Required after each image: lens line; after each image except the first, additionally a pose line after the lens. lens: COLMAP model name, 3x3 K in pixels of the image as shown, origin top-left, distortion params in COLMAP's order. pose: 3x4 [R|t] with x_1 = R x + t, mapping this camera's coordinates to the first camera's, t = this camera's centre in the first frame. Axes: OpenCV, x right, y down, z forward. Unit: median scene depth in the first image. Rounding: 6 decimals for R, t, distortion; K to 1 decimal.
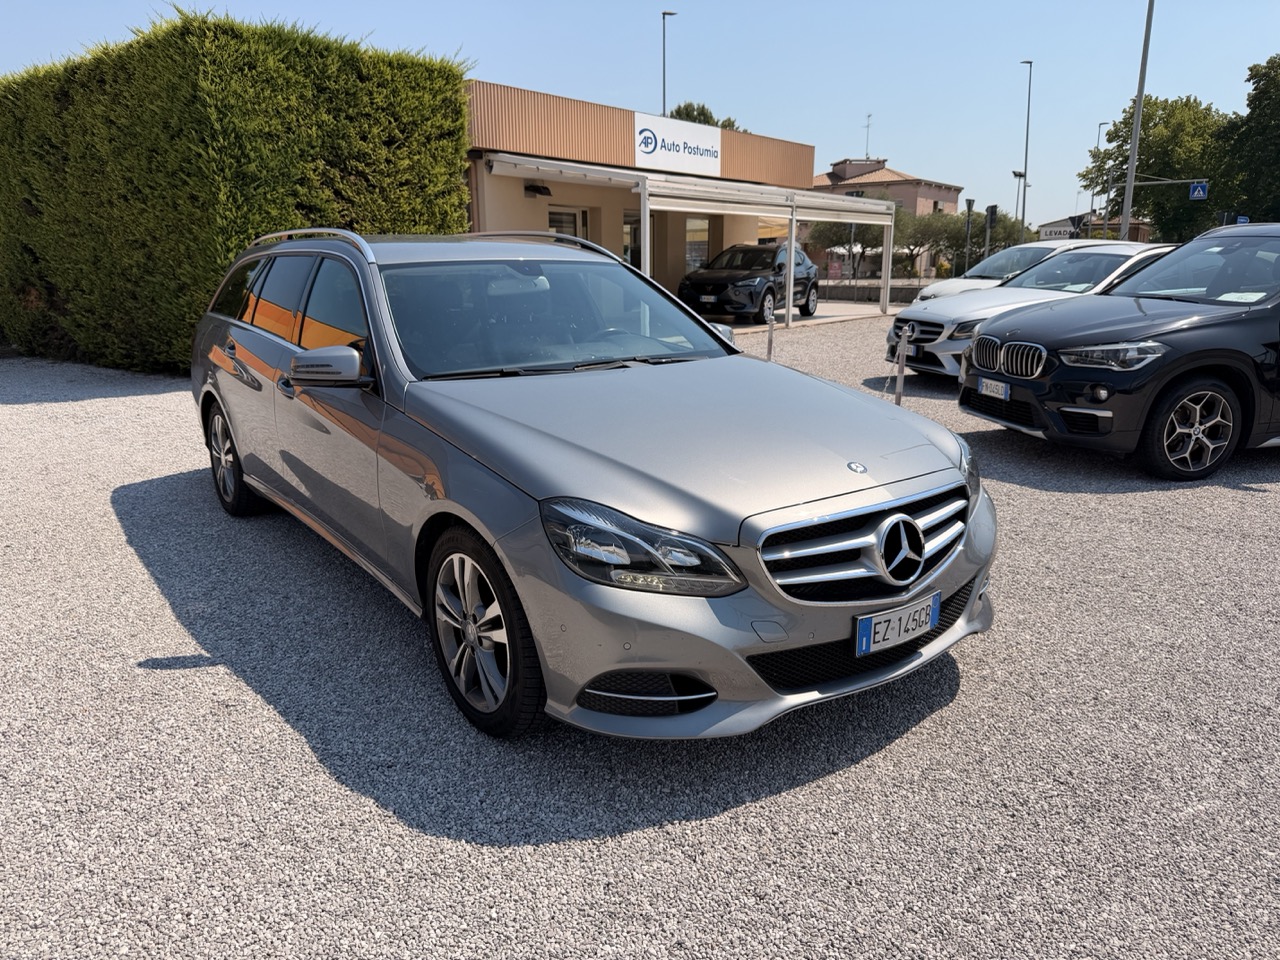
lens RADIAL K [[920.4, 0, 640.0], [0, 920.4, 480.0], [0, 0, 1]] dist [-0.008078, 0.007183]
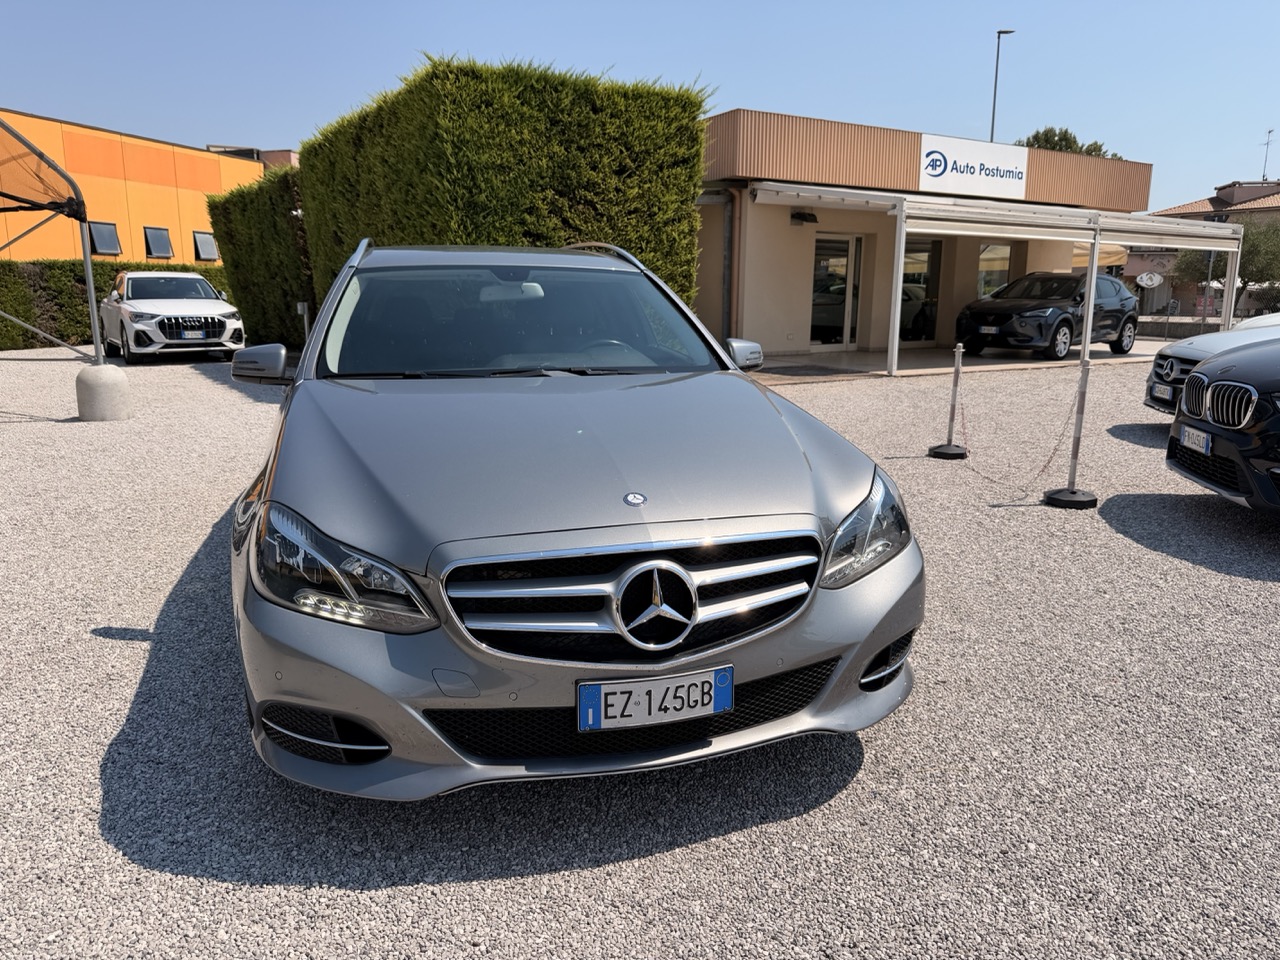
lens RADIAL K [[904.9, 0, 640.0], [0, 904.9, 480.0], [0, 0, 1]] dist [0.096457, -0.153108]
pose [[0.935256, 0.077631, -0.345355, 0.136711], [-0.089666, 0.995791, -0.018986, -0.004434], [0.342428, 0.048723, 0.938280, 0.063620]]
